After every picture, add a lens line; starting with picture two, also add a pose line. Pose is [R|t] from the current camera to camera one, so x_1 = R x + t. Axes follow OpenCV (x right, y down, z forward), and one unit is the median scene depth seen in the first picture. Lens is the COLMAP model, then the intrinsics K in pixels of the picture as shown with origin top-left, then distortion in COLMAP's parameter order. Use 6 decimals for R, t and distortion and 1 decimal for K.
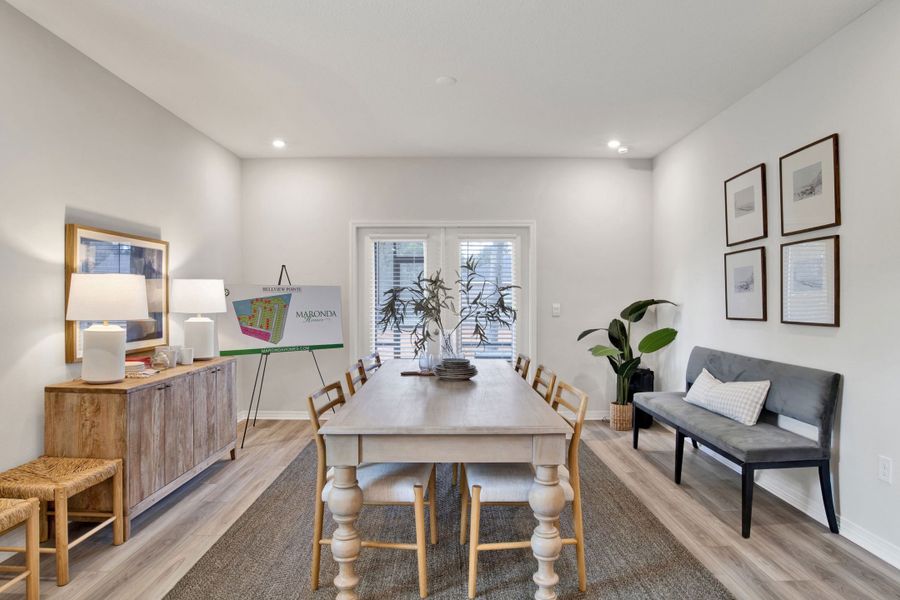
lens RADIAL K [[507.0, 0, 443.2], [0, 507.0, 302.3], [0, 0, 1]] dist [-0.047368, 0.002613]
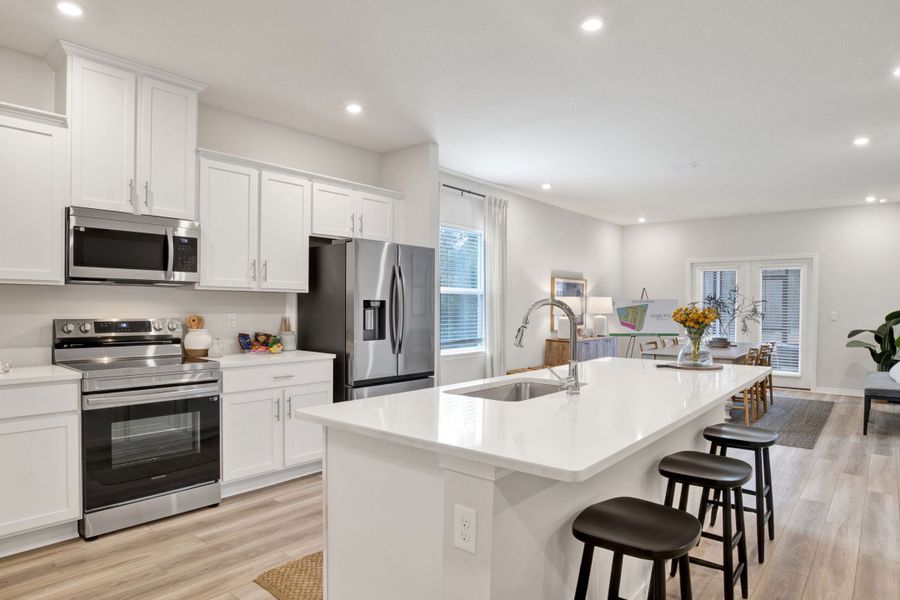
lens RADIAL K [[570.4, 0, 460.9], [0, 570.4, 313.2], [0, 0, 1]] dist [-0.026140, 0.004556]
pose [[0.776636, 0.013747, -0.629800, 0.543875], [-0.010328, 0.999905, 0.009089, 0.004857], [0.629866, -0.000554, 0.776704, -1.179449]]
